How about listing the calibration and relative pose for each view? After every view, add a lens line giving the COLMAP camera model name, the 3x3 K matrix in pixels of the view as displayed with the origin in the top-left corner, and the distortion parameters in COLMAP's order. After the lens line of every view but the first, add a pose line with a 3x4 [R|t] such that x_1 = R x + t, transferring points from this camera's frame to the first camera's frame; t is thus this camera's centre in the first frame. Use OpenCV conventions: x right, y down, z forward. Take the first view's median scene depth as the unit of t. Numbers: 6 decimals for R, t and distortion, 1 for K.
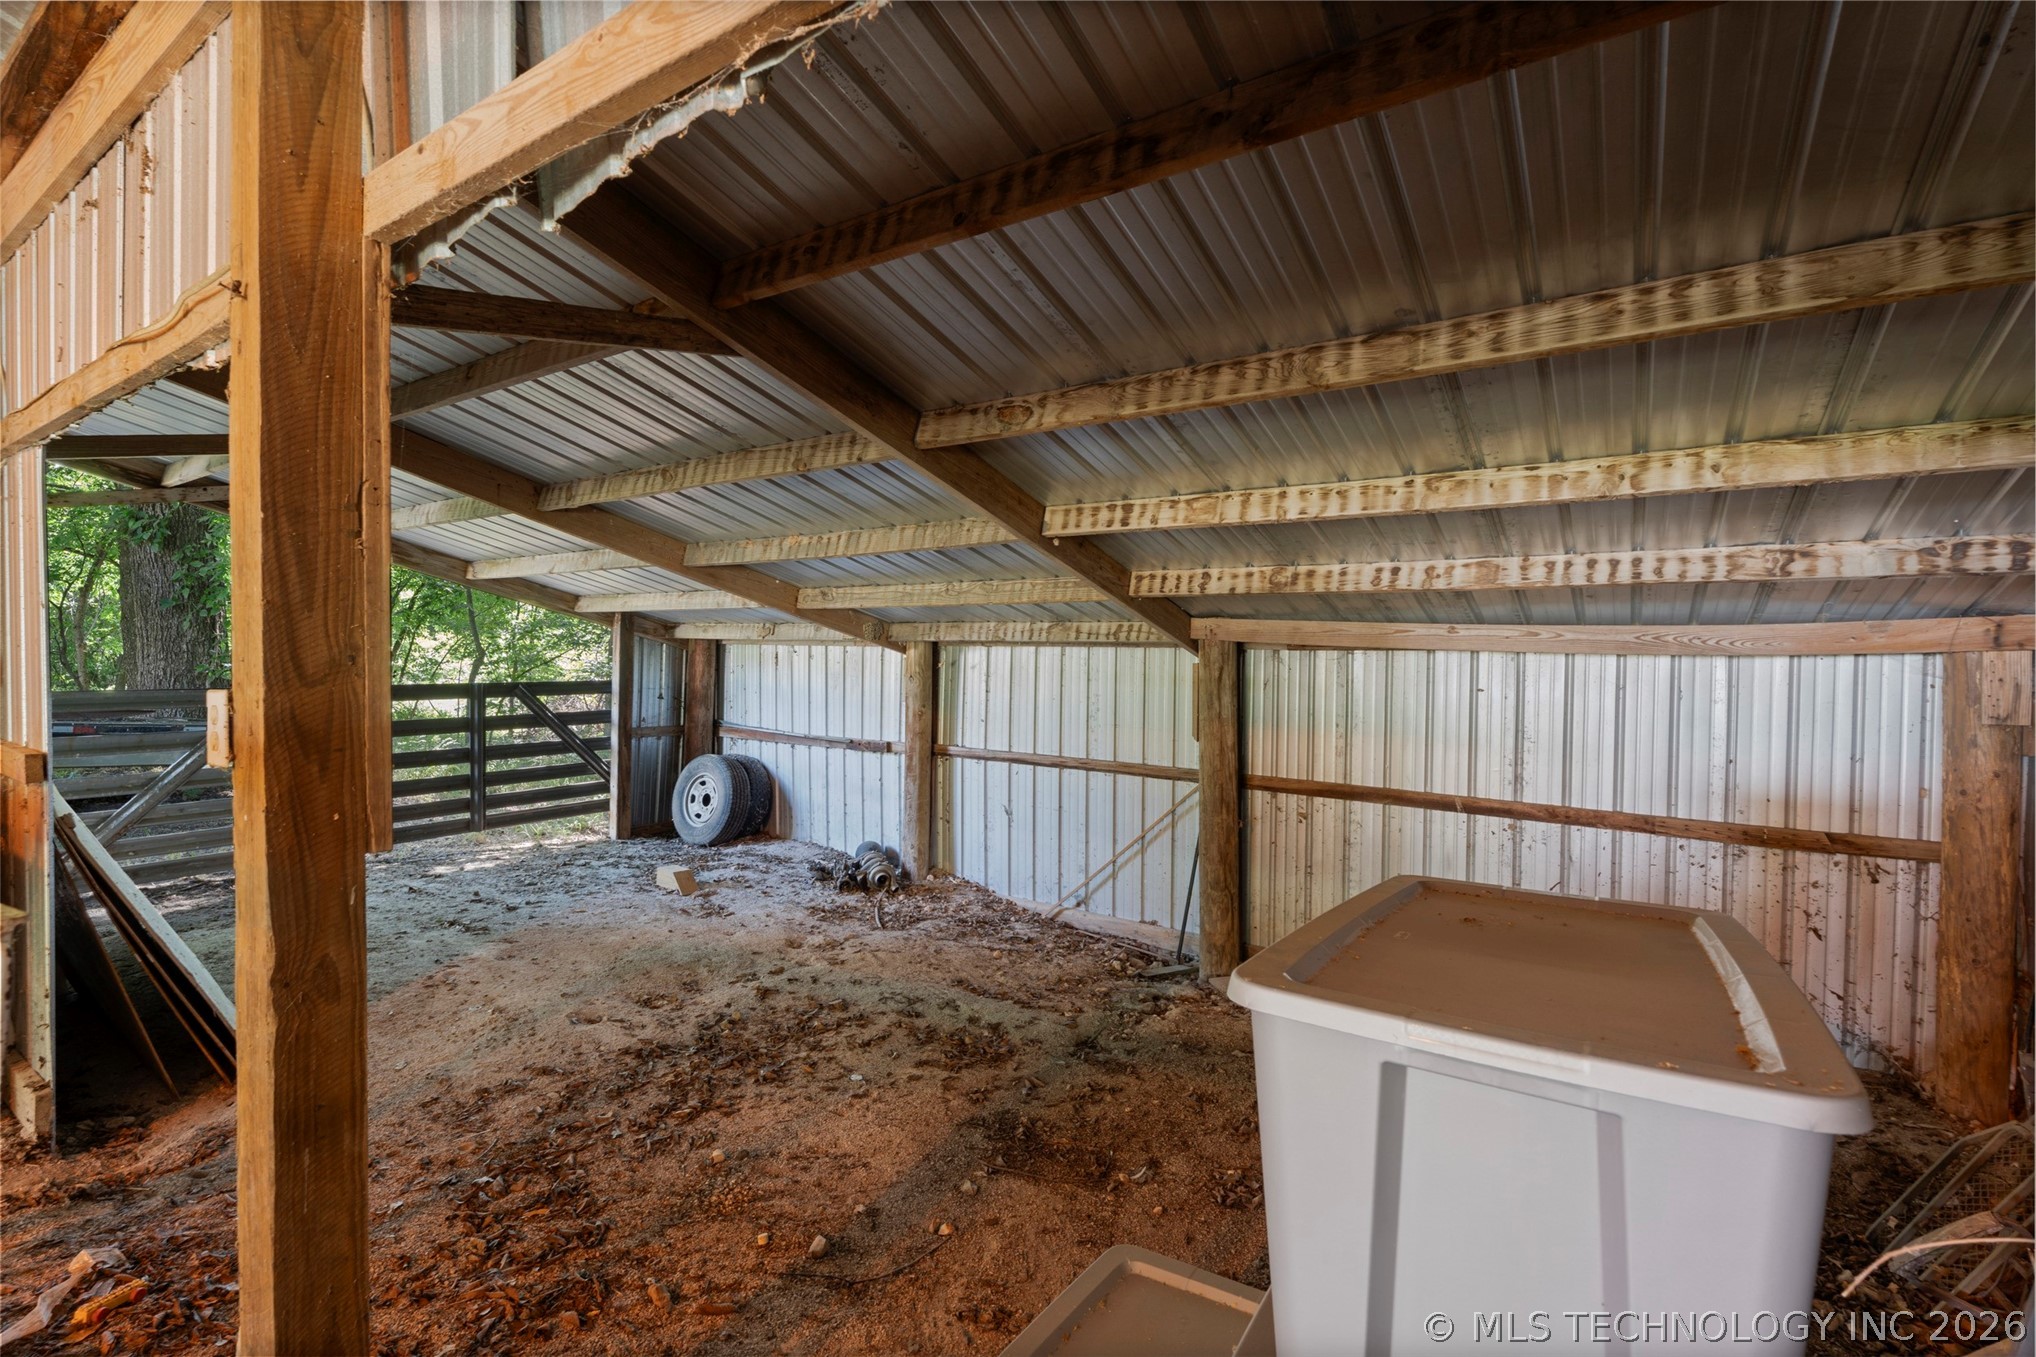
lens RADIAL K [[912.7, 0, 1018.0], [0, 912.7, 678.5], [0, 0, 1]] dist [0.000246, -0.000229]
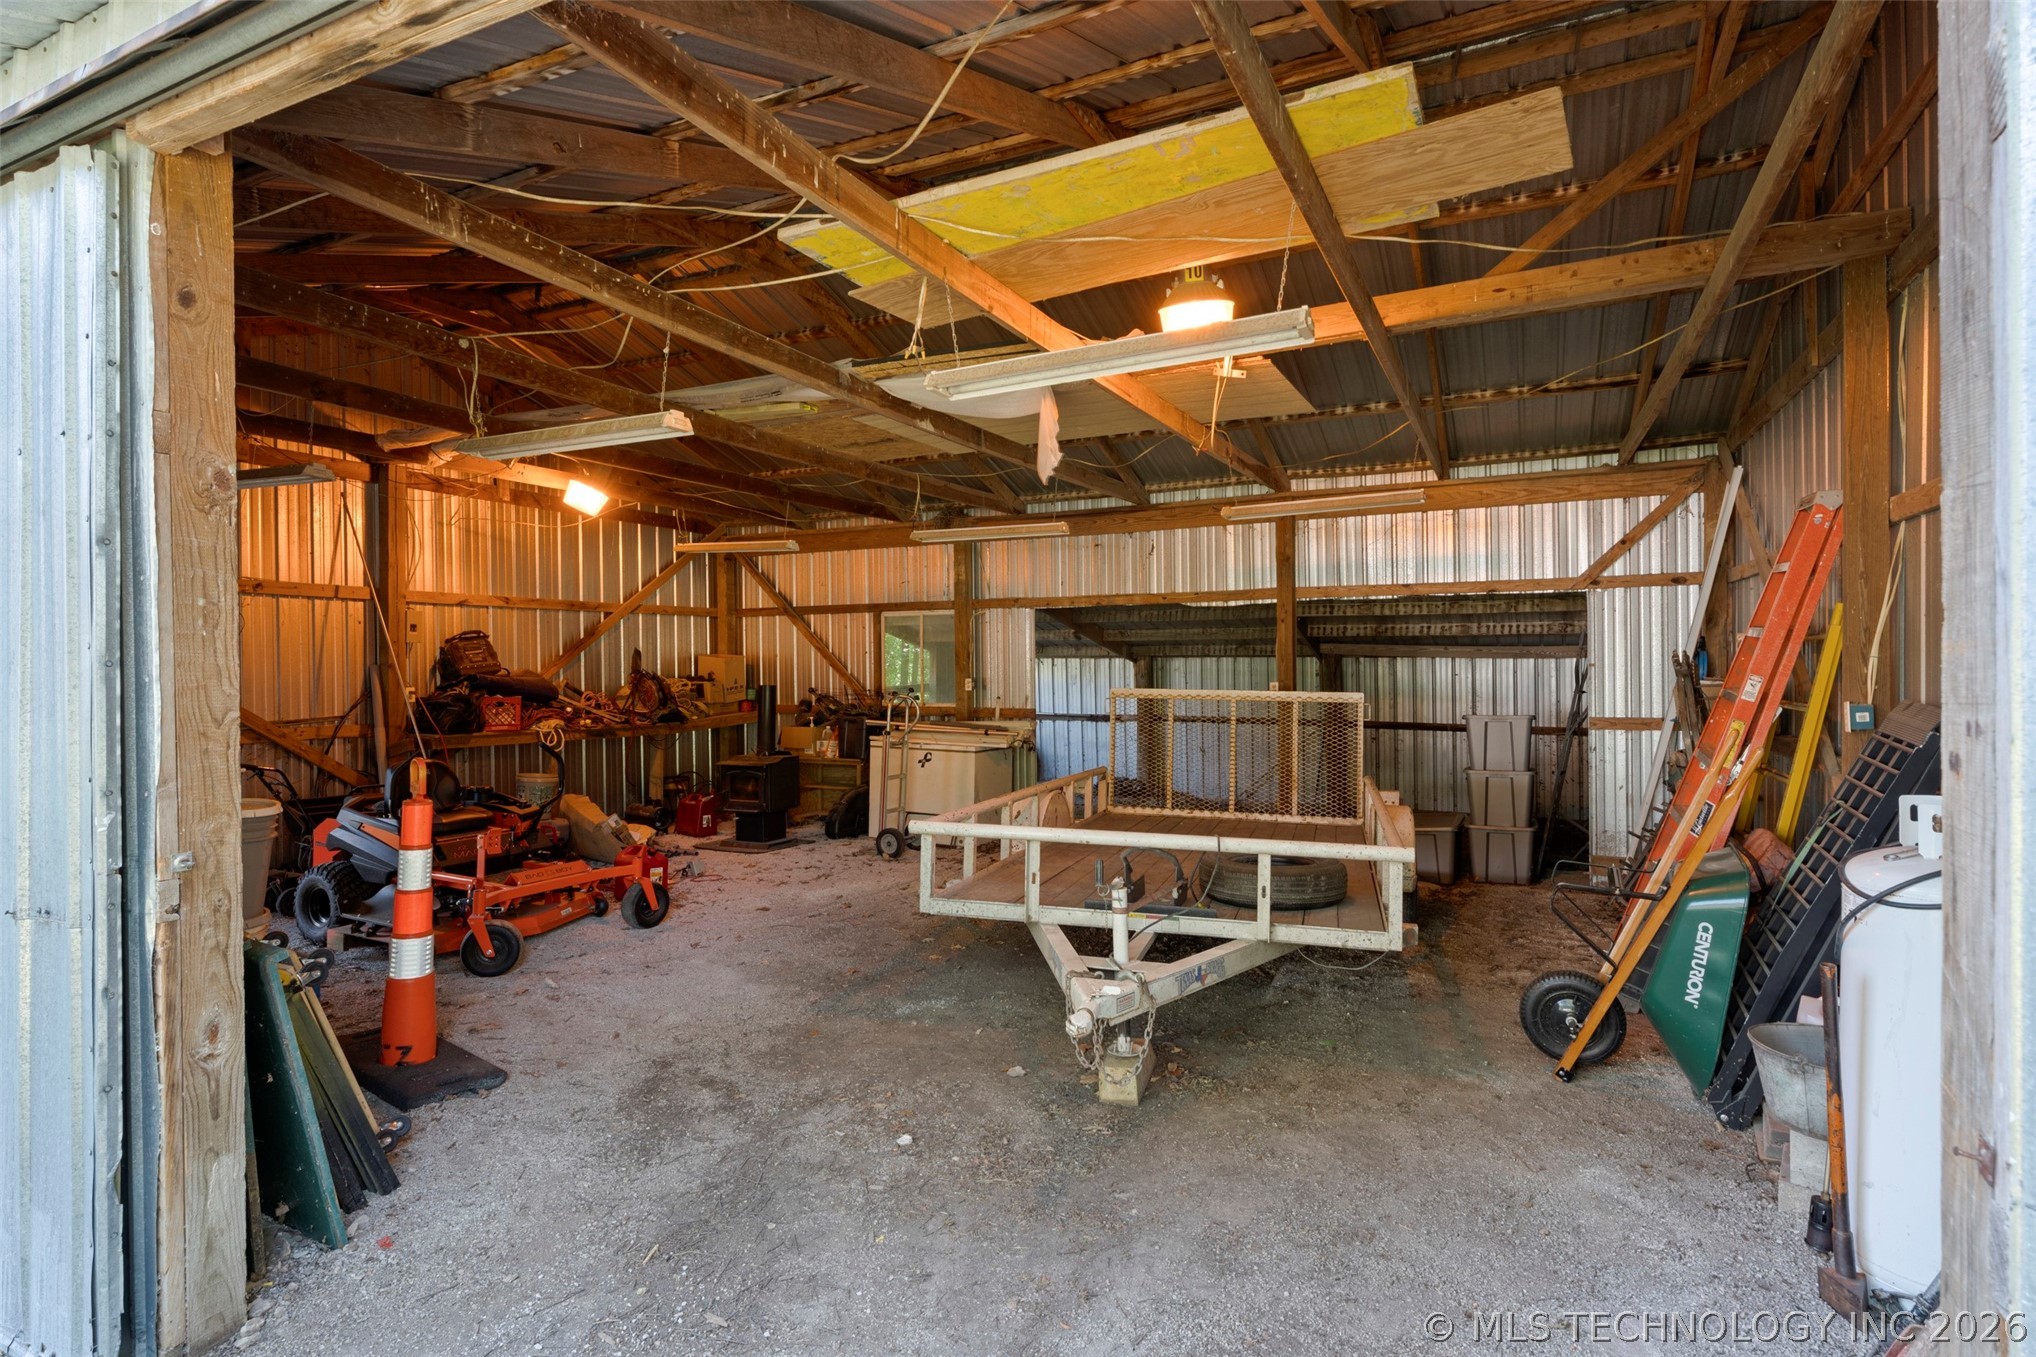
lens RADIAL K [[1036.8, 0, 1020.2], [0, 1036.8, 656.2], [0, 0, 1]] dist [-0.000530, -0.000063]
pose [[0.991340, -0.024748, 0.128970, -0.914841], [0.027072, 0.999501, -0.016298, -0.021345], [-0.128502, 0.019648, 0.991515, -1.433435]]
